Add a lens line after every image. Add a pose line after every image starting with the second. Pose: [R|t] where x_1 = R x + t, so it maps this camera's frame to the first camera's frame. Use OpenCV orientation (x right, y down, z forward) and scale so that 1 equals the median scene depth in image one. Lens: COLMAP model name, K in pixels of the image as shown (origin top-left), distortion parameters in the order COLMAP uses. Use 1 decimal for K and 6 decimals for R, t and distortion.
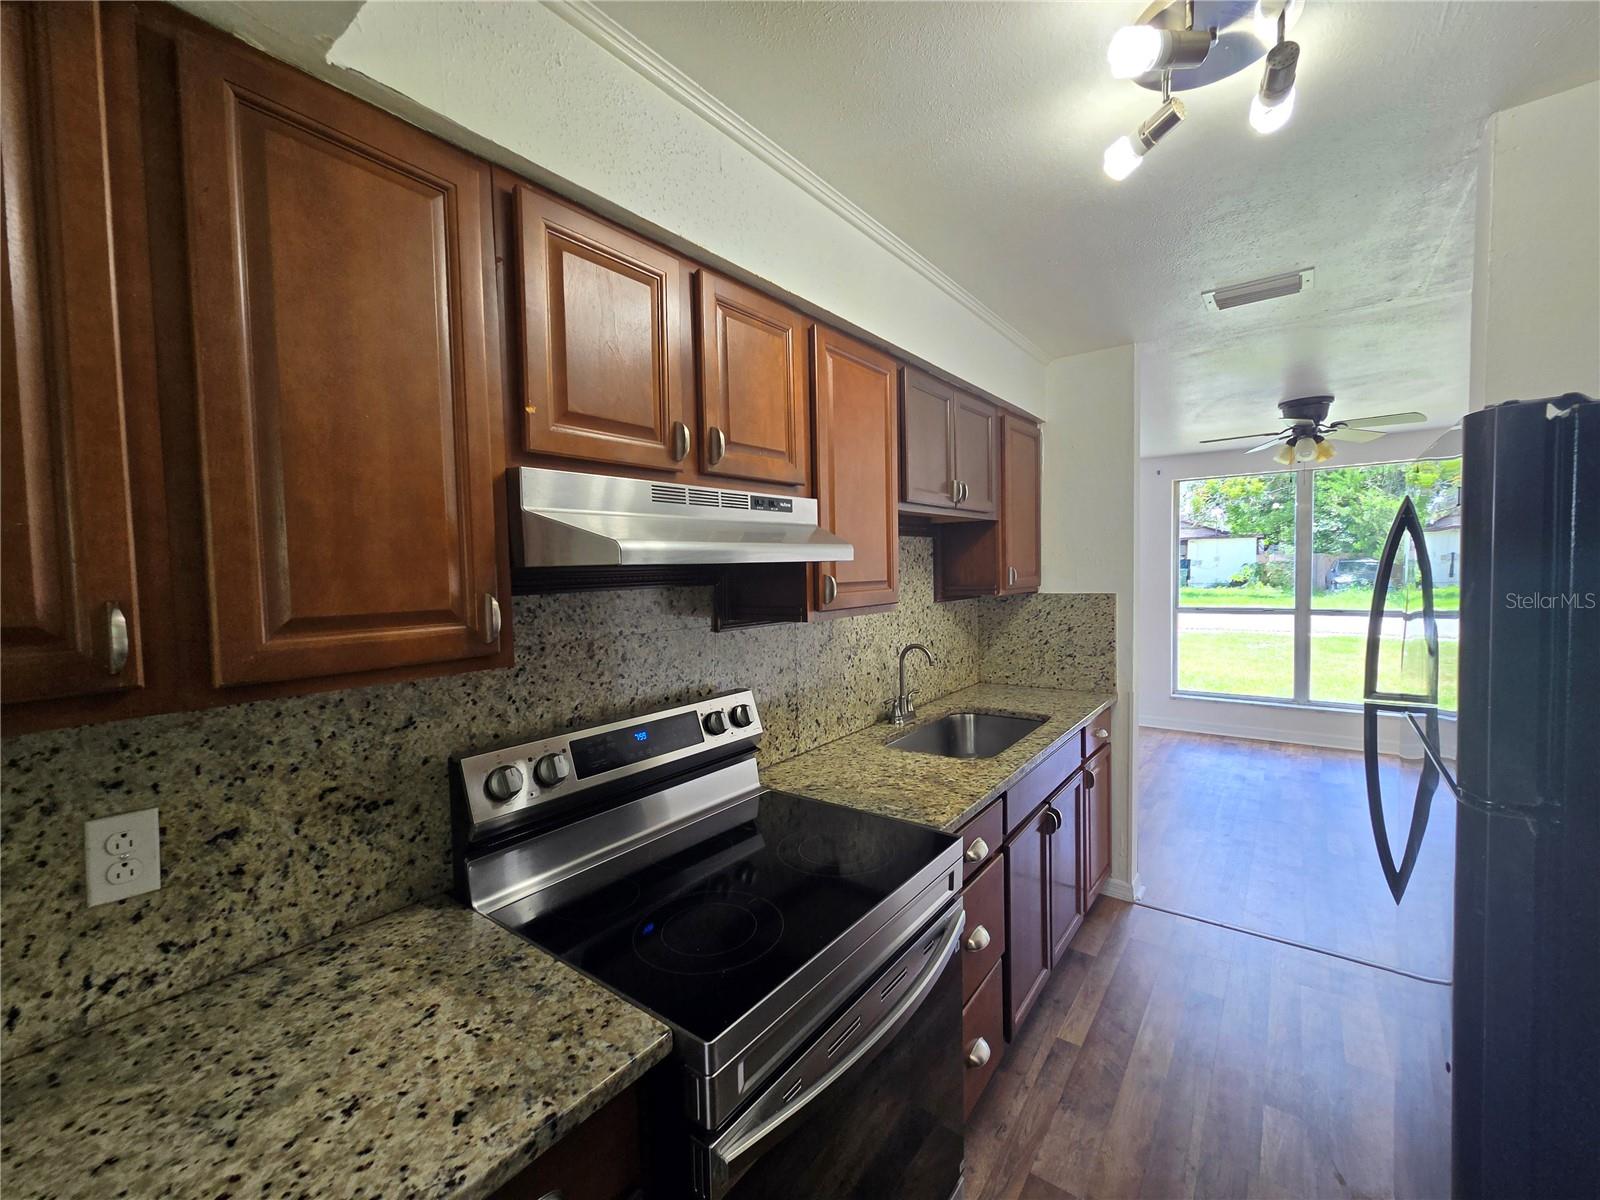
lens RADIAL K [[662.1, 0, 801.6], [0, 662.1, 595.7], [0, 0, 1]] dist [0.006729, 0.000726]
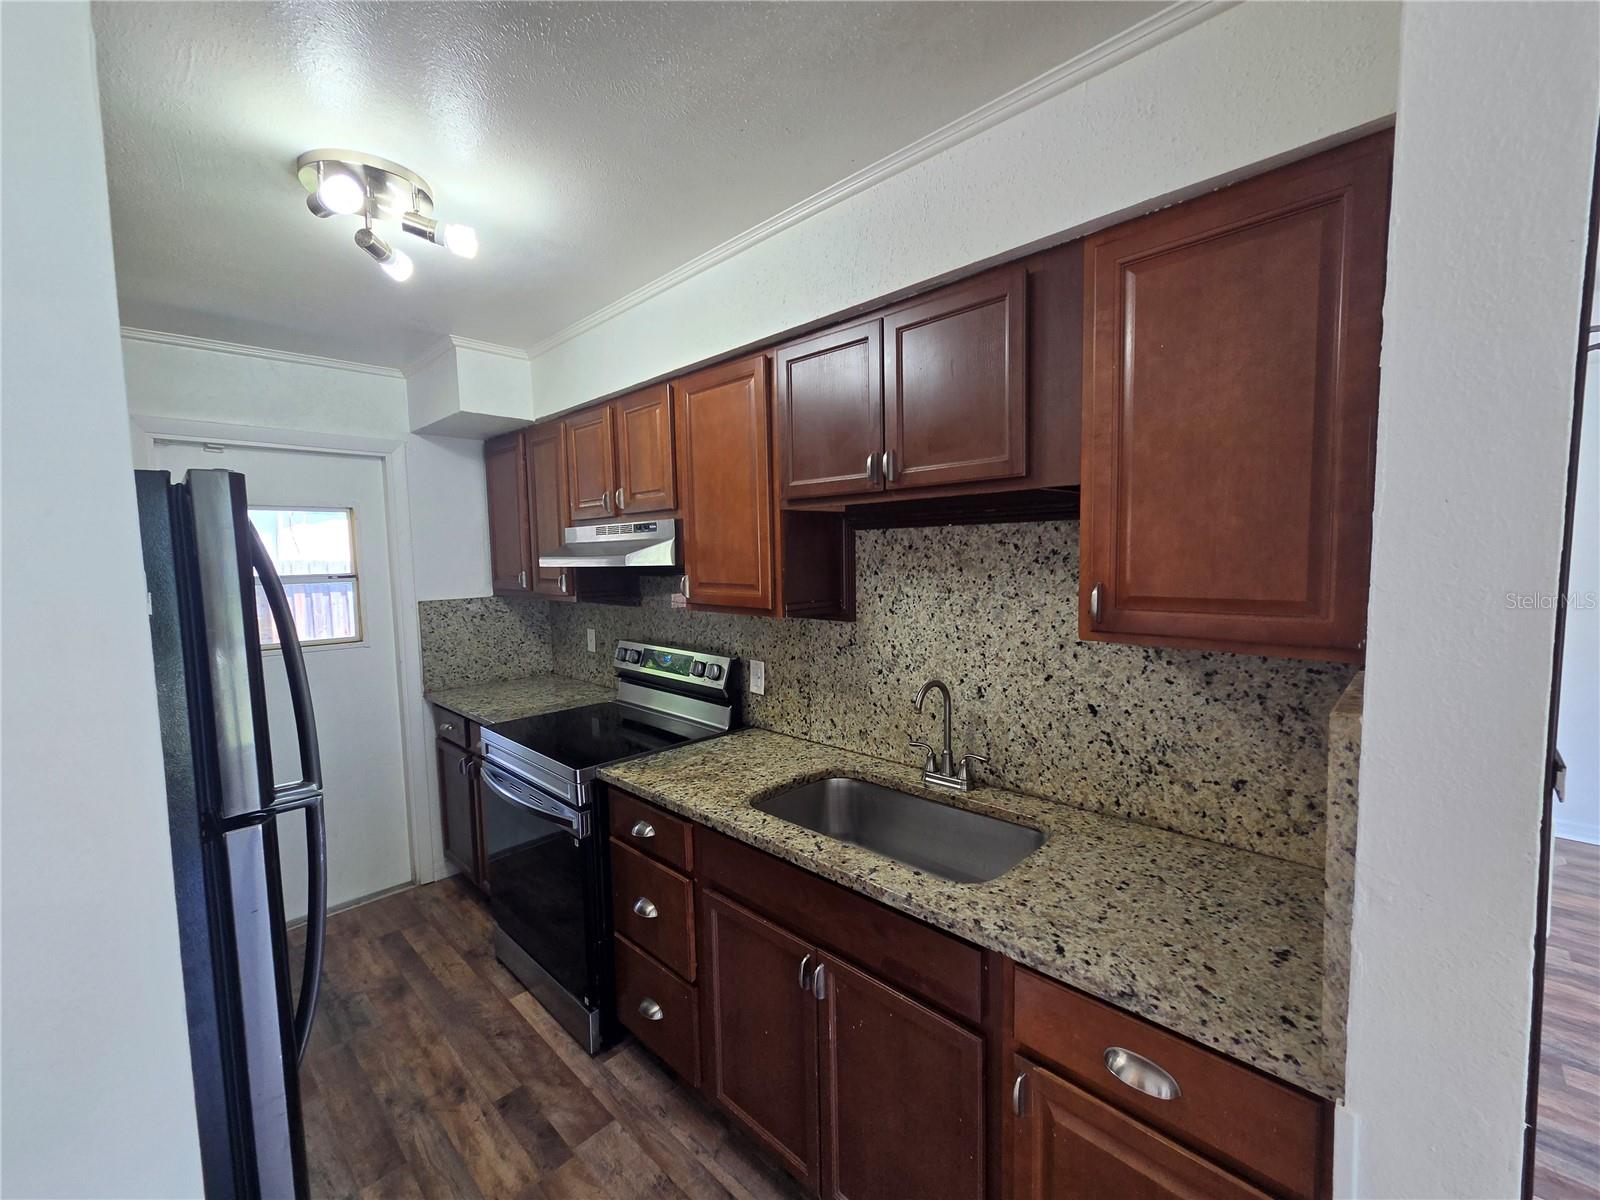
lens RADIAL K [[662.1, 0, 801.6], [0, 662.1, 595.7], [0, 0, 1]] dist [0.006729, 0.000726]
pose [[-0.122743, 0.095942, -0.987790, 1.023562], [-0.019305, 0.994897, 0.099032, -0.098897], [0.992251, 0.031225, -0.120265, 1.095037]]
